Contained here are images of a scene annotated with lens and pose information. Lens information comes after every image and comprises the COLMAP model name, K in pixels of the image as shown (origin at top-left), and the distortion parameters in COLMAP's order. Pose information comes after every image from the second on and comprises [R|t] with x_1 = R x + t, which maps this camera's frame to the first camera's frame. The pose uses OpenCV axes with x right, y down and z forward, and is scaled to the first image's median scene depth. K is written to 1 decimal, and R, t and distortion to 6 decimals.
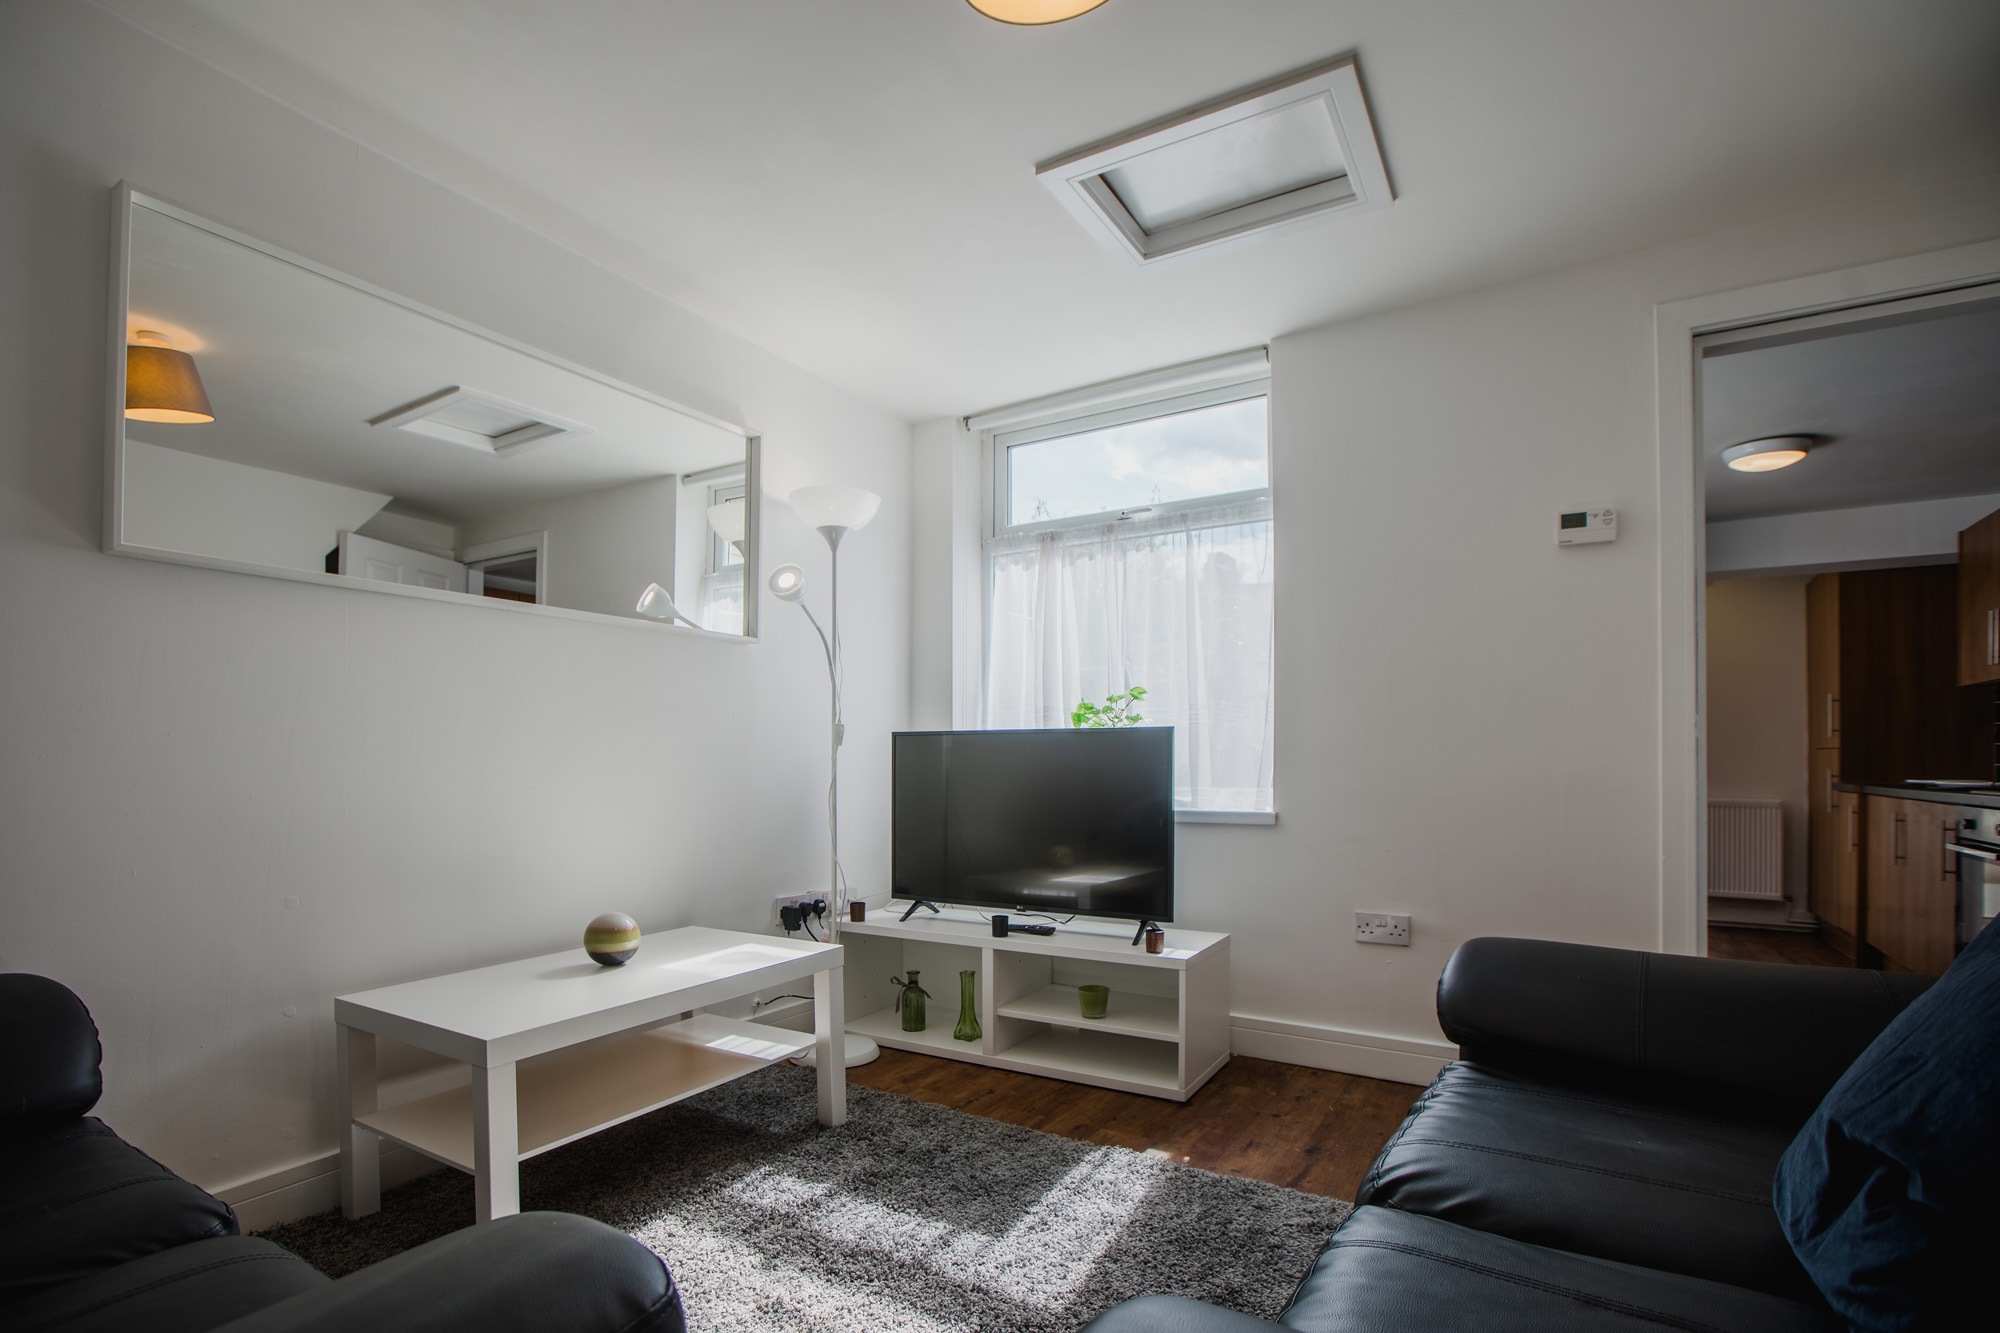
lens RADIAL K [[946.1, 0, 999.4], [0, 946.1, 741.9], [0, 0, 1]] dist [0.000393, 0.000019]
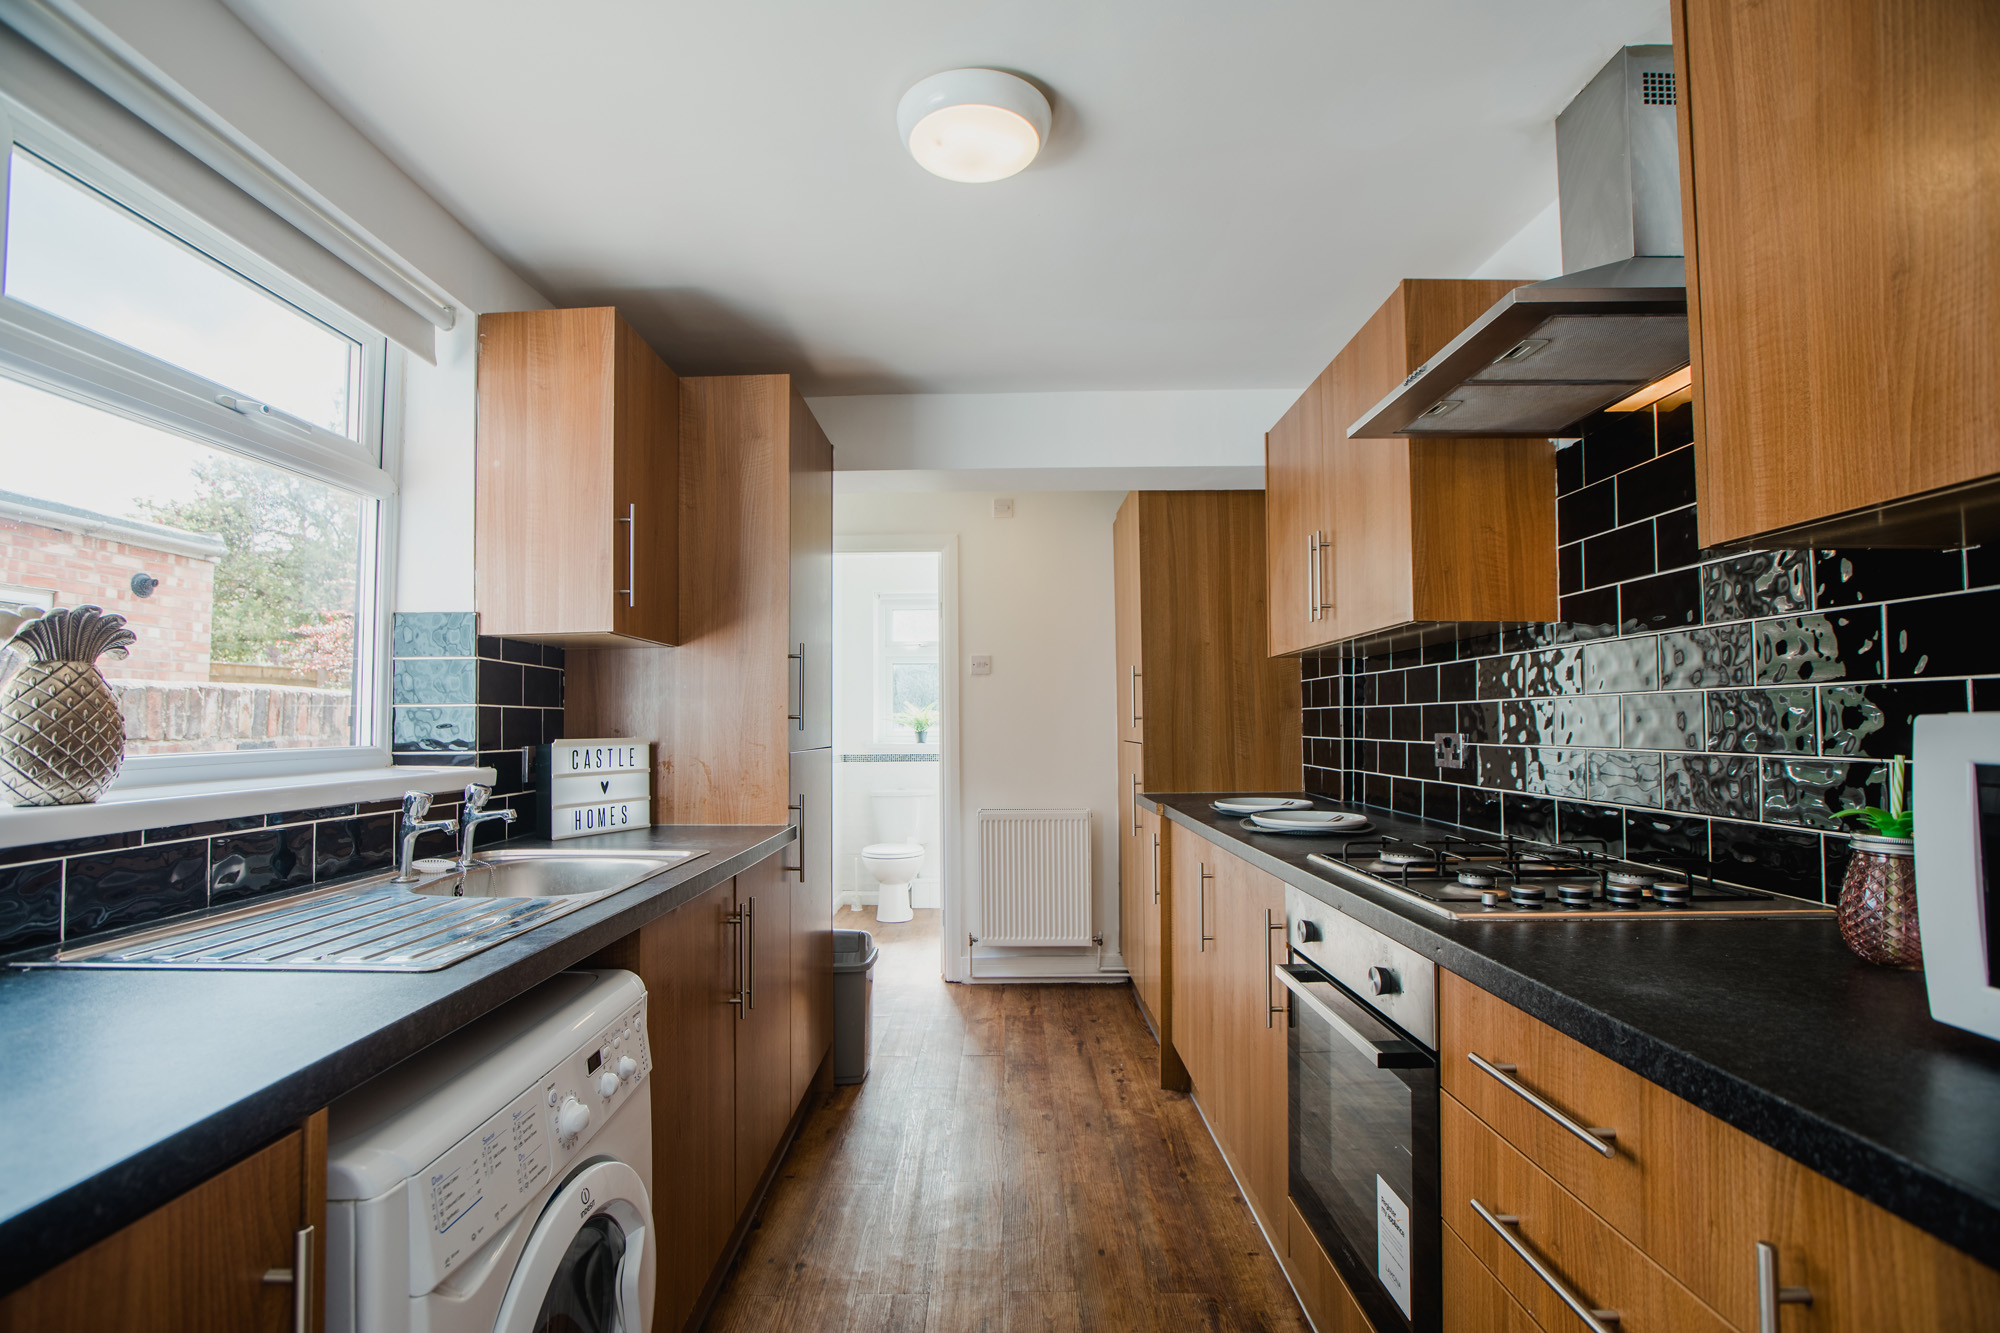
lens RADIAL K [[941.2, 0, 1000.0], [0, 941.2, 666.5], [0, 0, 1]] dist [0.000055, 0.000002]
pose [[0.856945, 0.018727, 0.515068, 0.446340], [0.002672, 0.999165, -0.040773, -0.022411], [-0.515401, 0.036316, 0.856179, 0.466129]]
